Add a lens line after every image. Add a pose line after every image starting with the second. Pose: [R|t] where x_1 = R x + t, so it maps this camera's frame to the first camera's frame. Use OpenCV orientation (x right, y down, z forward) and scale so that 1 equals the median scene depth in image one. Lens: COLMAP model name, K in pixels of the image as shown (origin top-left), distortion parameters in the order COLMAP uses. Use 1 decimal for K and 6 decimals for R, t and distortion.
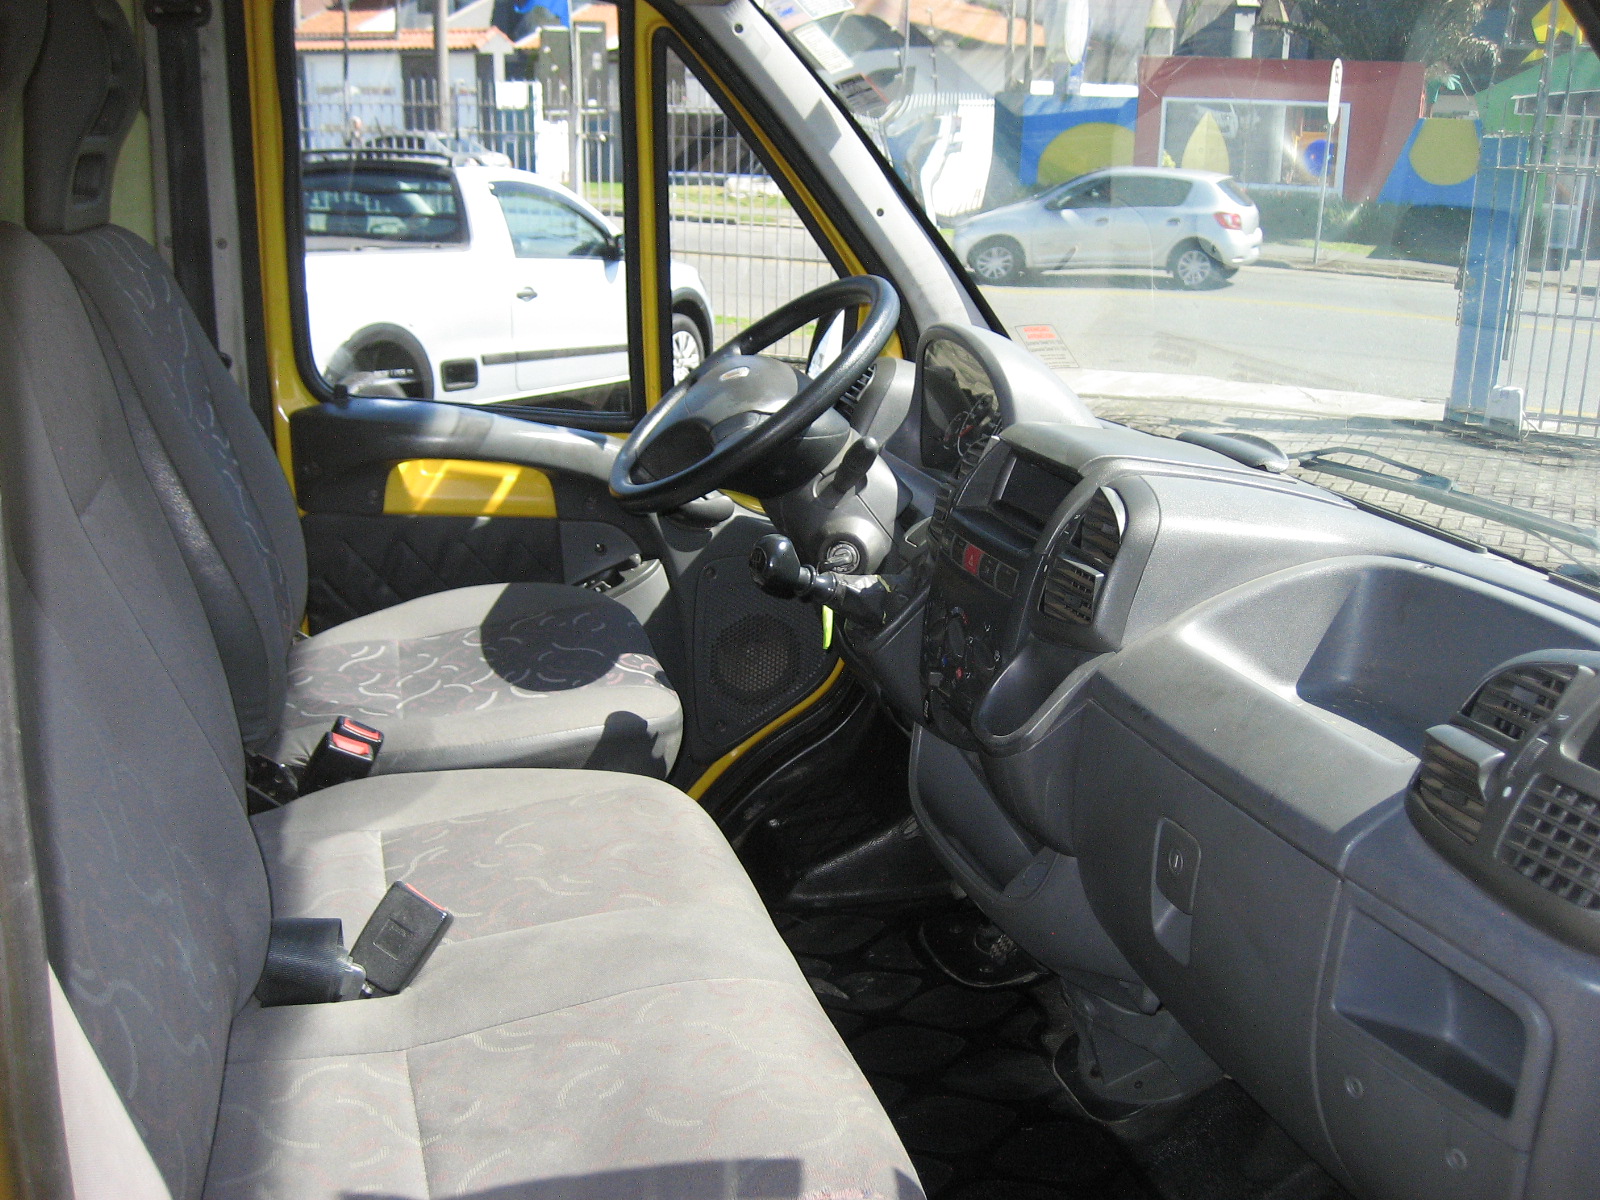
lens RADIAL K [[1656.8, 0, 800.0], [0, 1656.8, 600.0], [0, 0, 1]] dist [-0.143244, 0.180578]
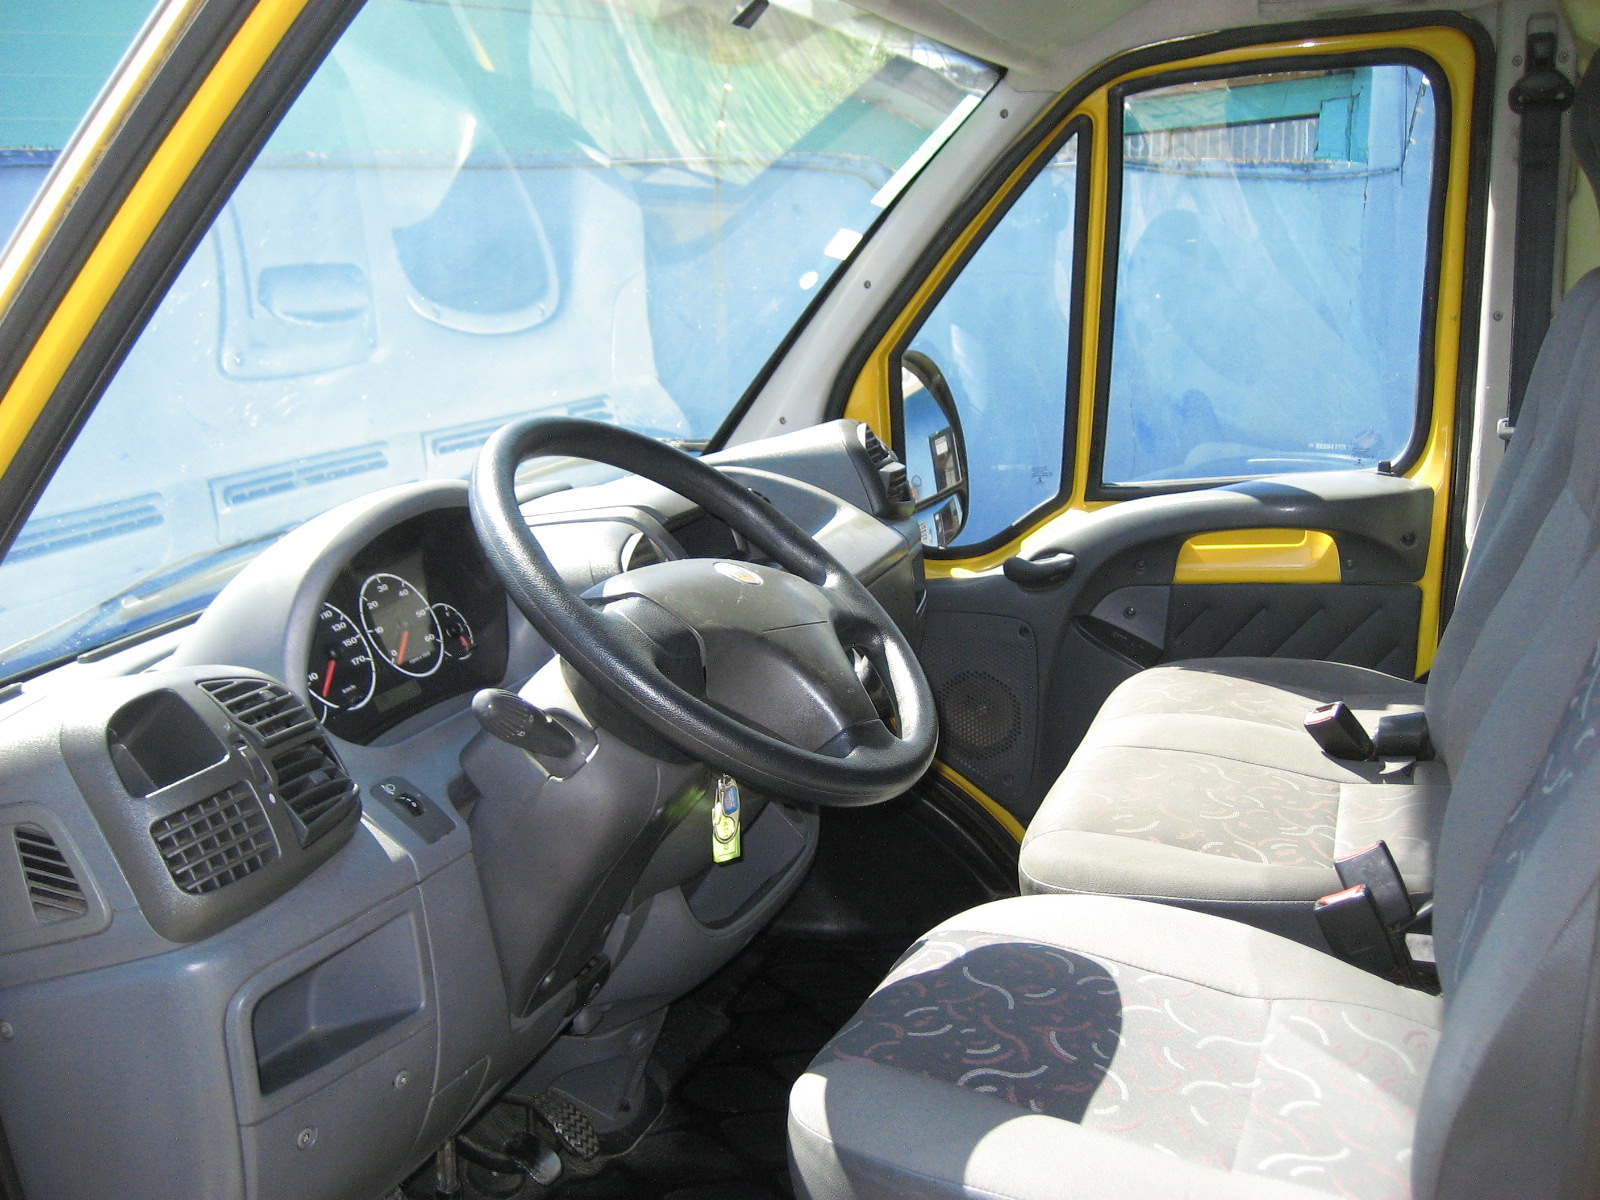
lens RADIAL K [[1656.8, 0, 800.0], [0, 1656.8, 600.0], [0, 0, 1]] dist [-0.143244, 0.180578]
pose [[-0.816860, -0.145650, 0.558145, -0.426056], [0.144796, 0.884844, 0.442815, -0.417632], [-0.558368, 0.442535, -0.701704, 1.467729]]
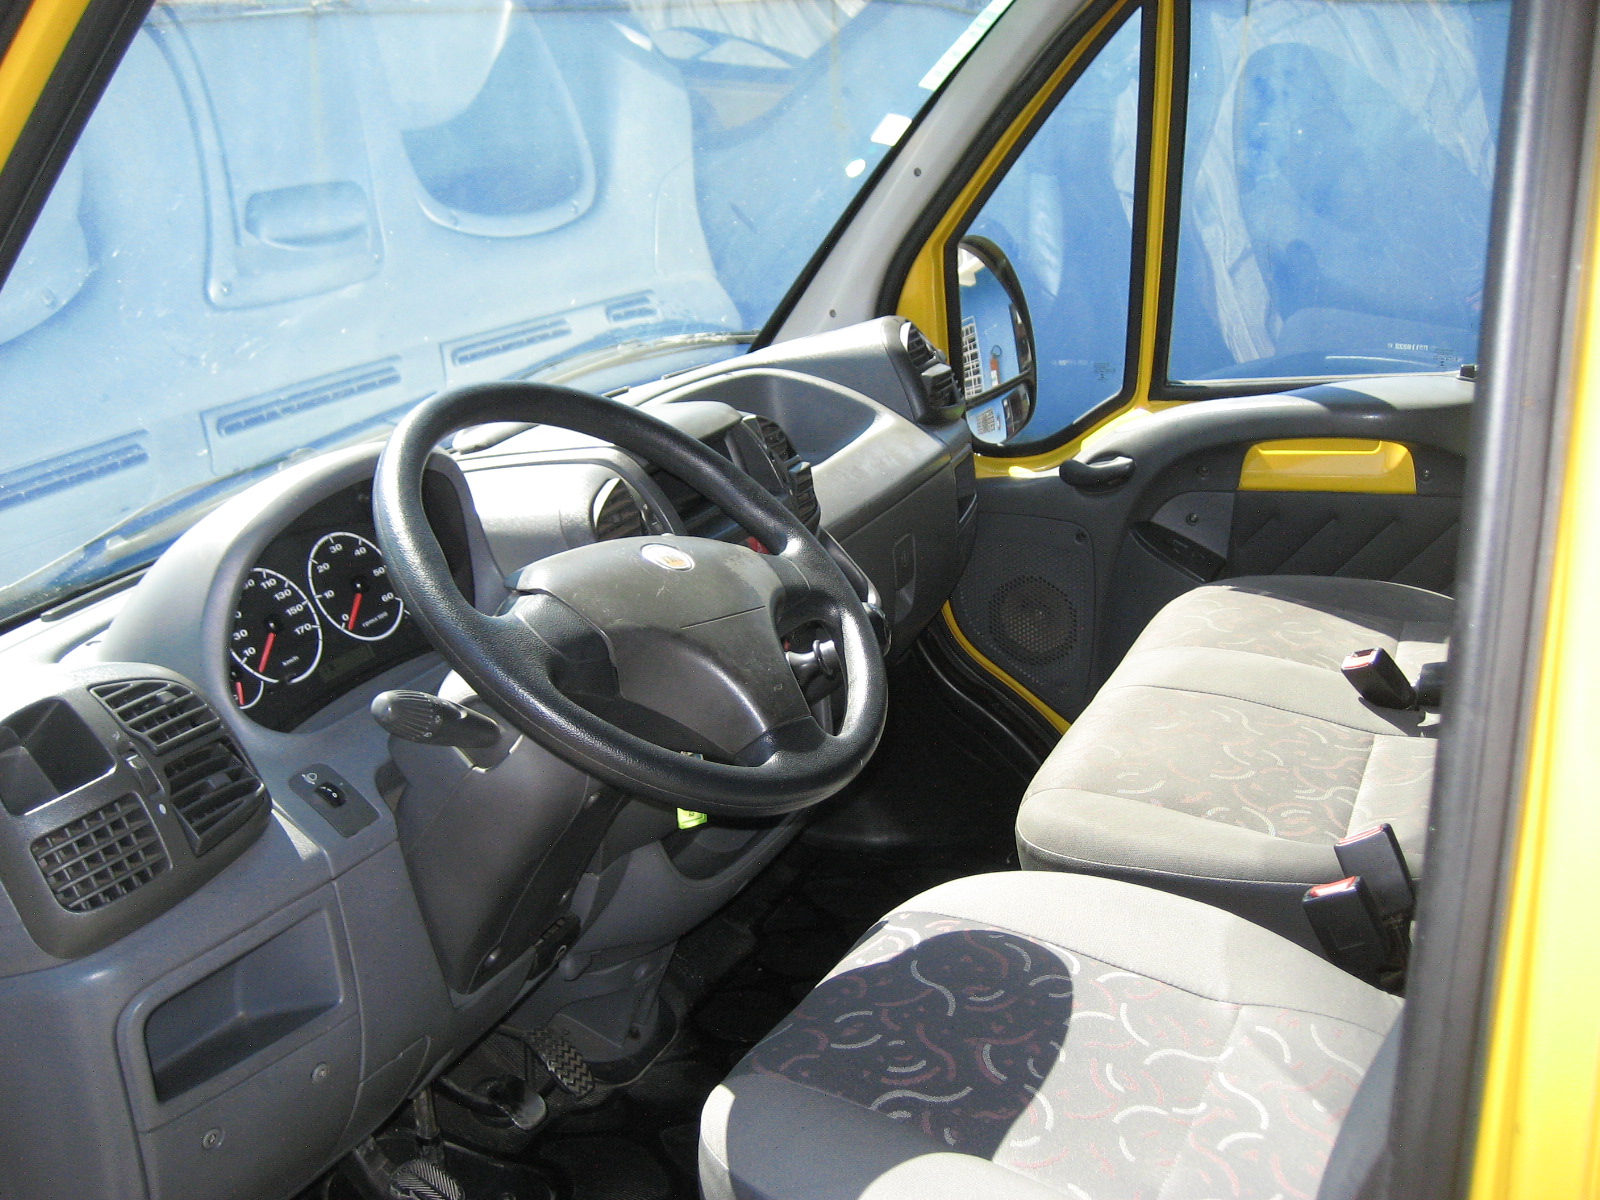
lens RADIAL K [[1656.8, 0, 800.0], [0, 1656.8, 600.0], [0, 0, 1]] dist [-0.143244, 0.180578]
pose [[-0.761339, -0.214386, 0.611884, -0.459489], [0.182120, 0.835038, 0.519176, -0.439891], [-0.622251, 0.506705, -0.596702, 1.363384]]
